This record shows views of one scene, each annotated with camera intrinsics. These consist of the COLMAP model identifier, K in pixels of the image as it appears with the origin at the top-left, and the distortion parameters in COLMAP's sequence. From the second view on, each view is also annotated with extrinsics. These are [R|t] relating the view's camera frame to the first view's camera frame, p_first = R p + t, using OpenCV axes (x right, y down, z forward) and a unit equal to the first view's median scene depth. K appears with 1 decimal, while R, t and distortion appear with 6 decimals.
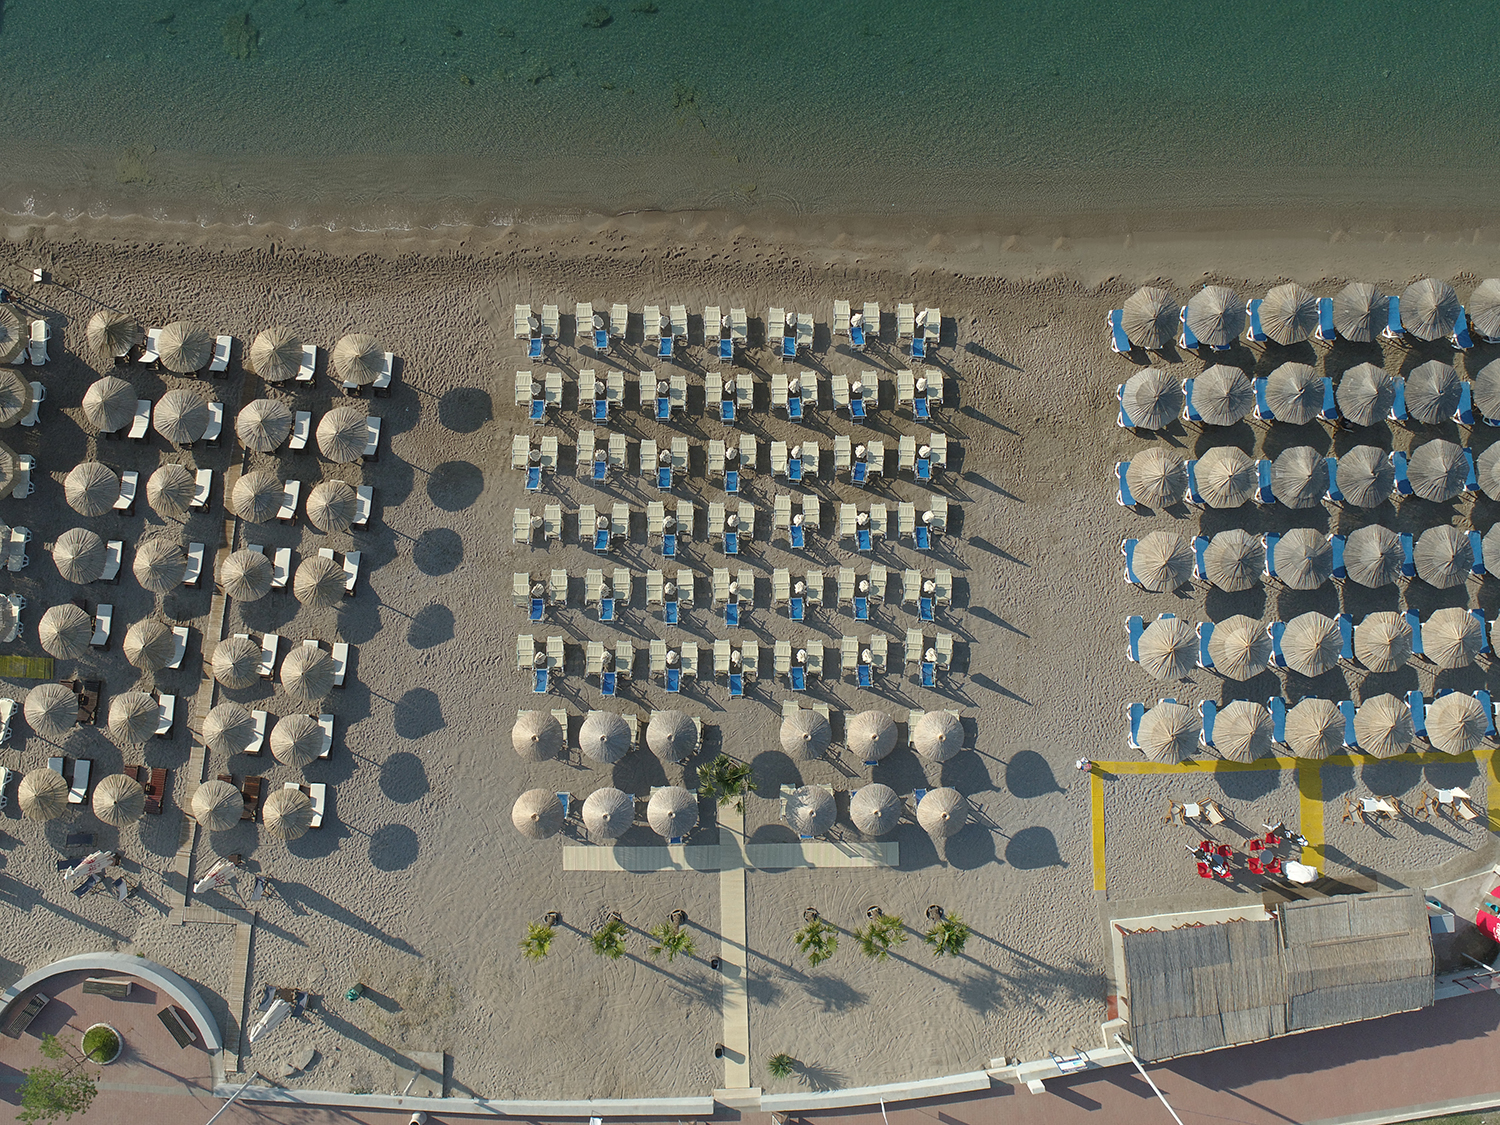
lens RADIAL K [[1045.2, 0, 748.7], [0, 1045.2, 570.2], [0, 0, 1]] dist [-0.047332, 0.012733]
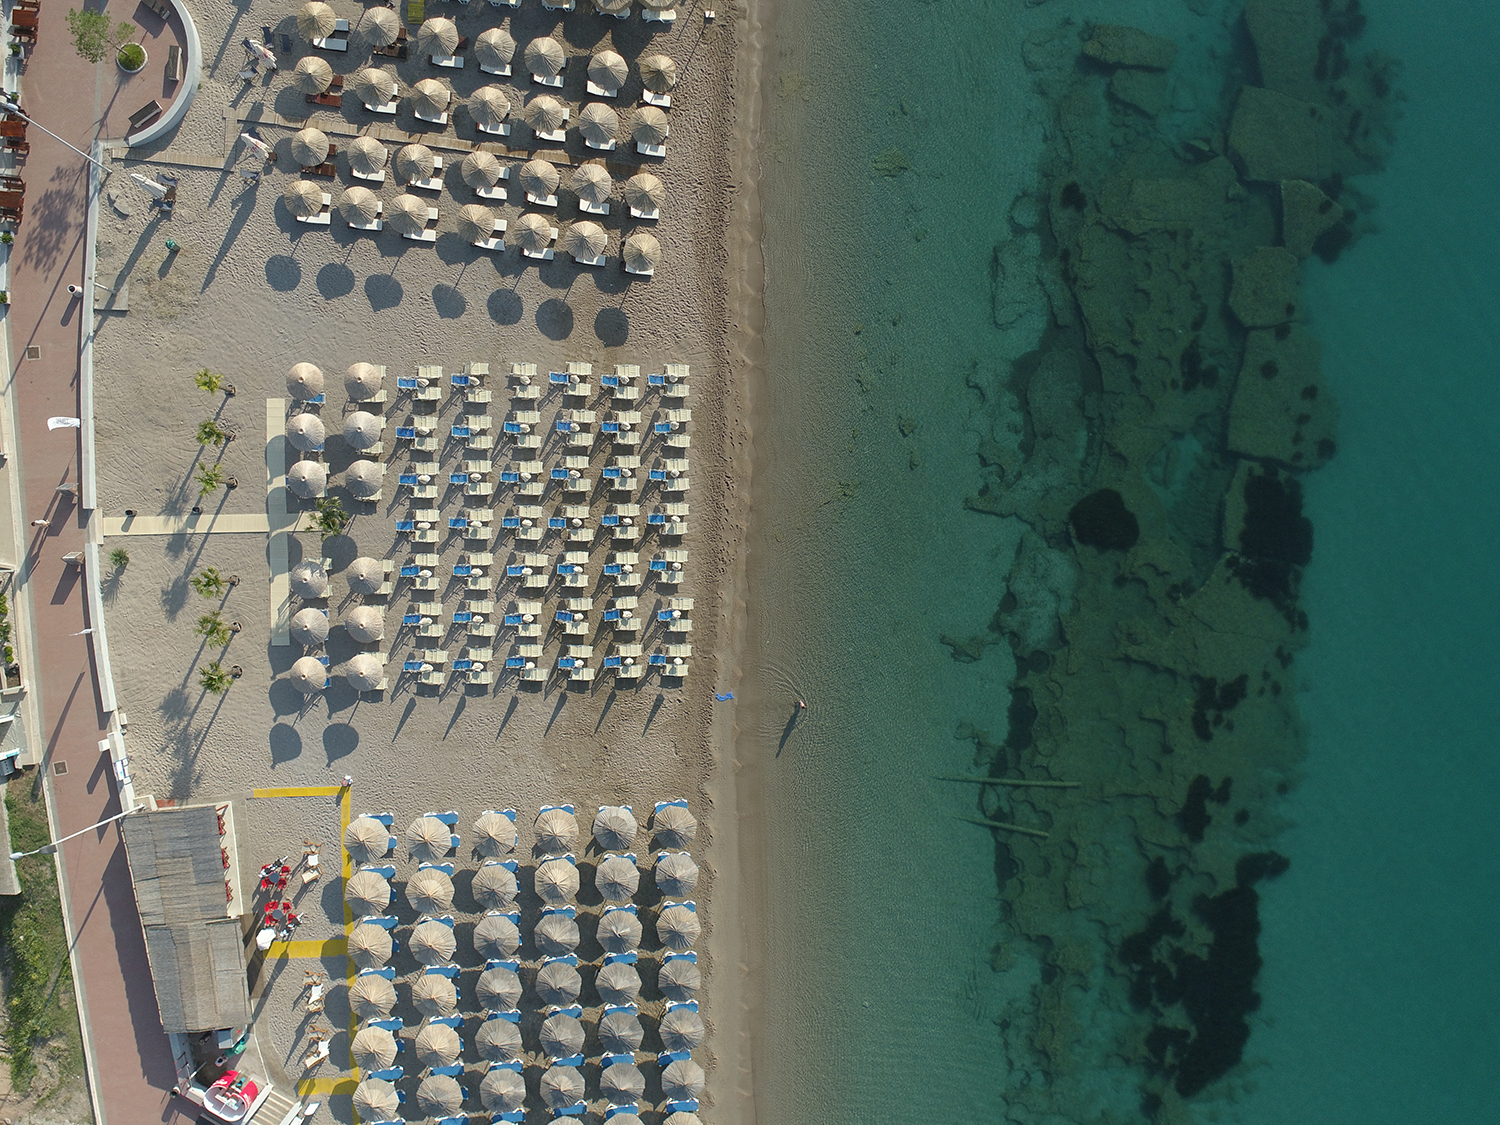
lens RADIAL K [[1045.2, 0, 758.0], [0, 1045.2, 559.2], [0, 0, 1]] dist [-0.047332, 0.012733]
pose [[-0.001233, 0.999939, 0.010984, 0.016415], [-0.998465, -0.000623, -0.055392, -0.279114], [-0.055381, -0.011036, 0.998404, -0.389482]]
